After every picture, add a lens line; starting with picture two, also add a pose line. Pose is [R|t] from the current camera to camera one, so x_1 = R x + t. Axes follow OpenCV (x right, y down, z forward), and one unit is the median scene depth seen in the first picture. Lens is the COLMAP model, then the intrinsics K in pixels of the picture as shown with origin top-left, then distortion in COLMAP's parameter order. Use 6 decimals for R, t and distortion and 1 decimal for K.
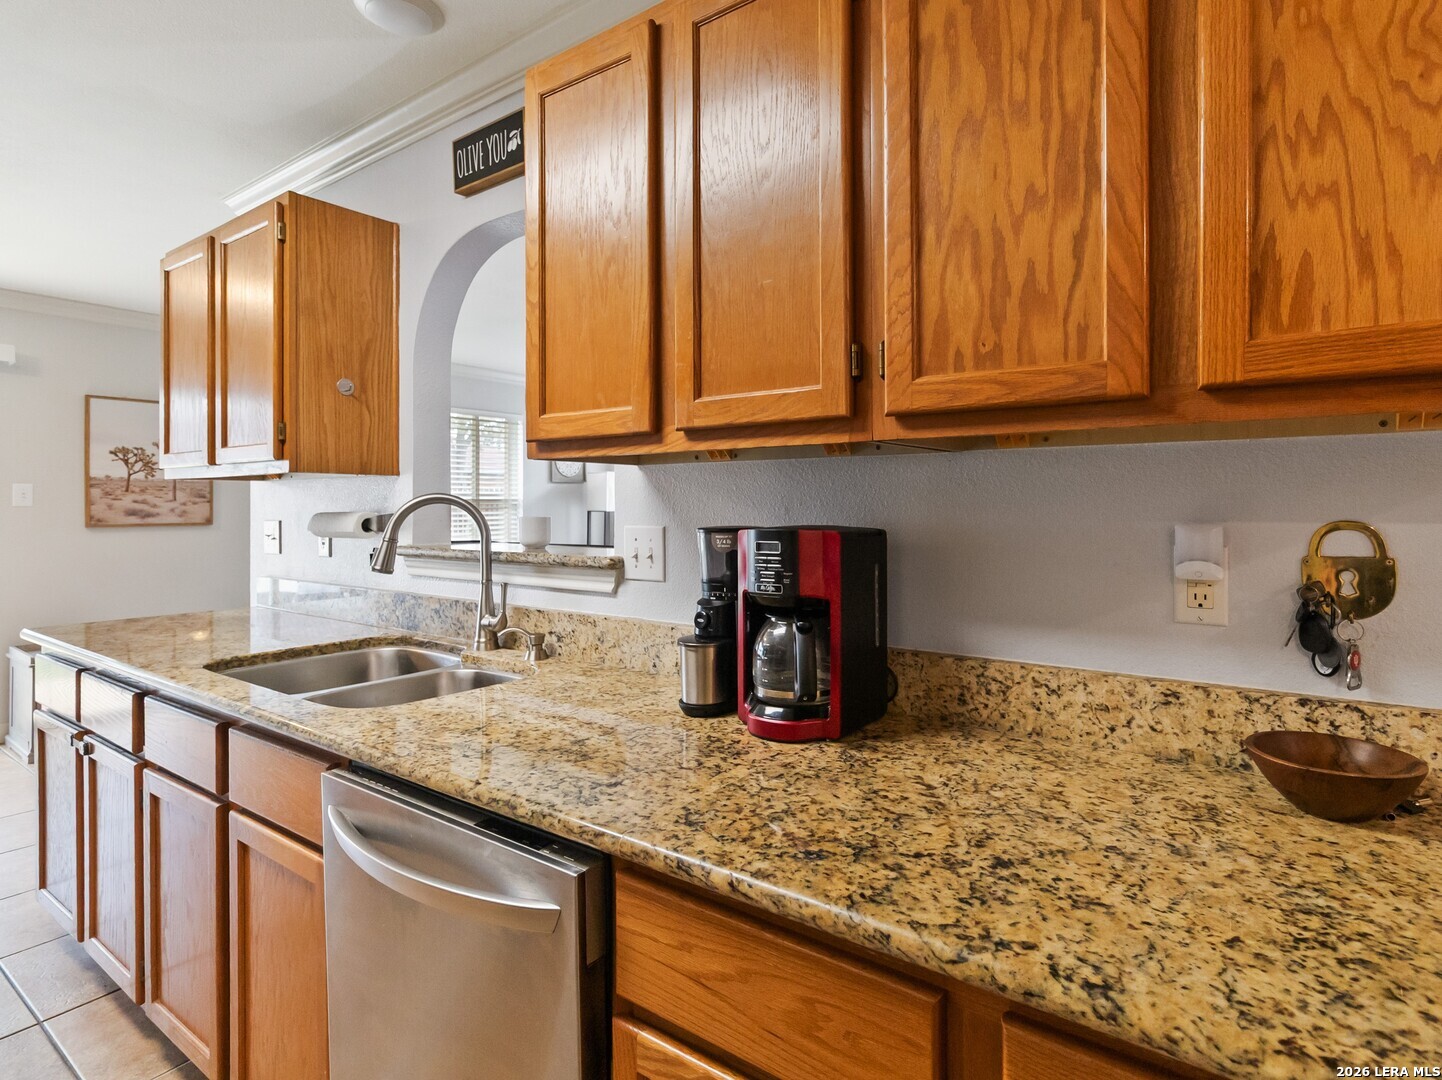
lens RADIAL K [[731.5, 0, 715.4], [0, 731.5, 502.7], [0, 0, 1]] dist [0.007117, 0.001163]
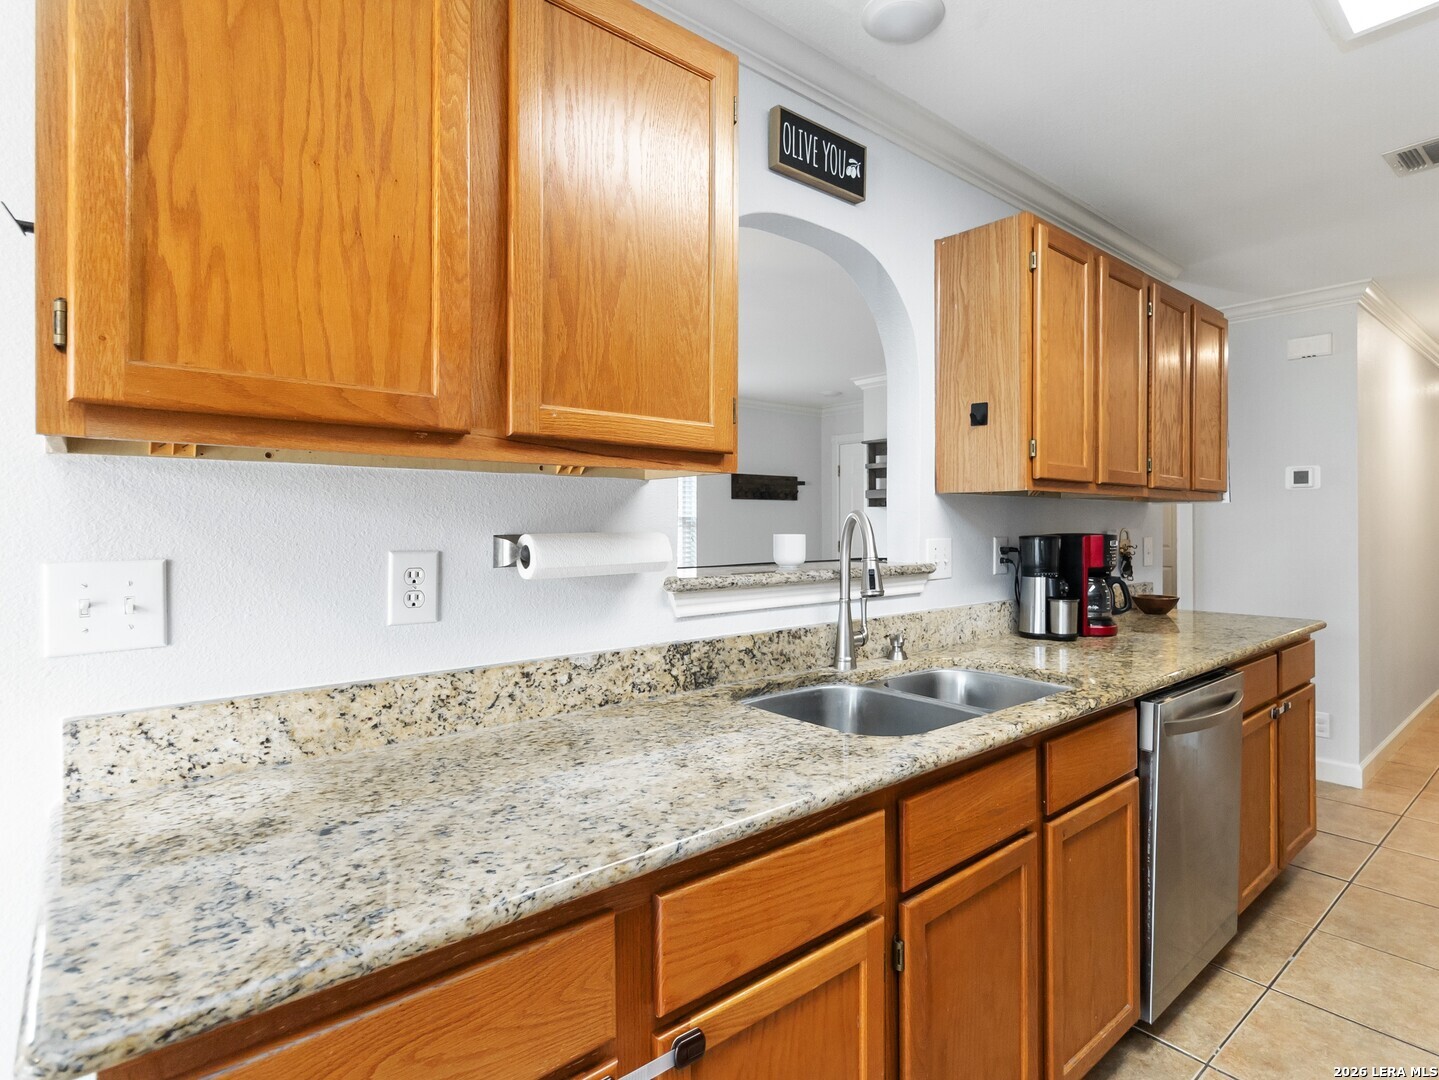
lens RADIAL K [[783.4, 0, 723.1], [0, 783.4, 523.1], [0, 0, 1]] dist [-0.001679, 0.000756]
pose [[0.226681, 0.006425, 0.973948, -1.521343], [-0.001283, 0.999979, -0.006298, 0.013060], [-0.973968, 0.000178, 0.226685, 1.017574]]
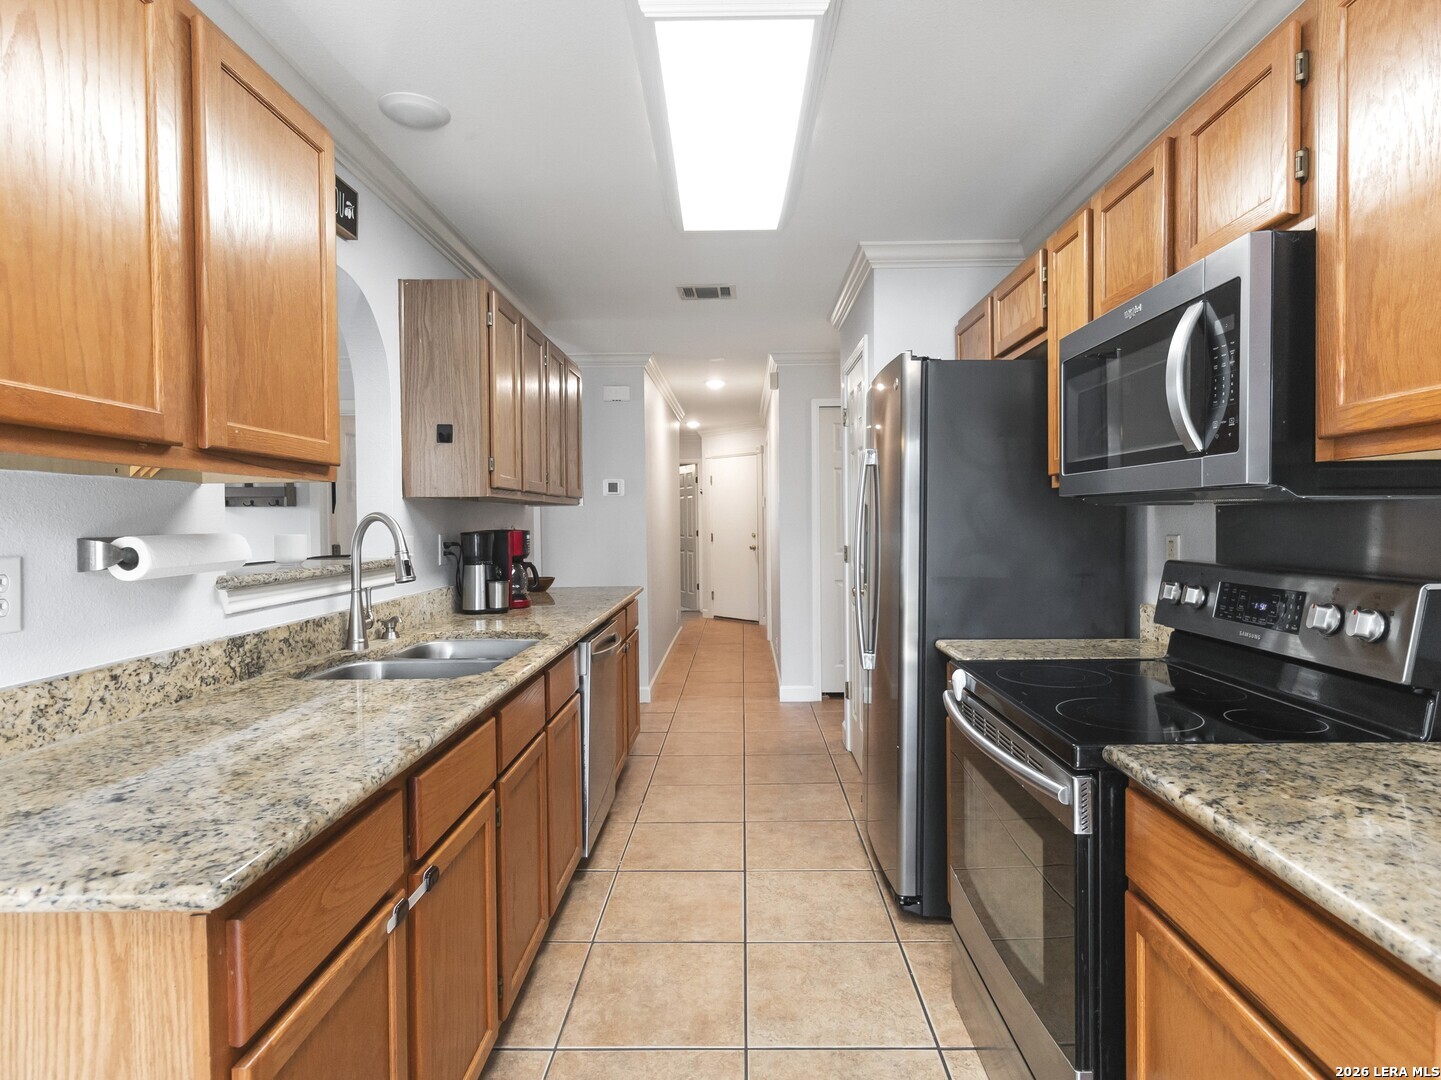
lens RADIAL K [[761.9, 0, 720.5], [0, 761.9, 540.0], [0, 0, 1]] dist [0.001040, 0.000489]
pose [[-0.553475, -0.010624, 0.832798, -1.780575], [0.013484, 0.999673, 0.021715, 0.014237], [-0.832757, 0.023248, -0.553151, 1.310089]]
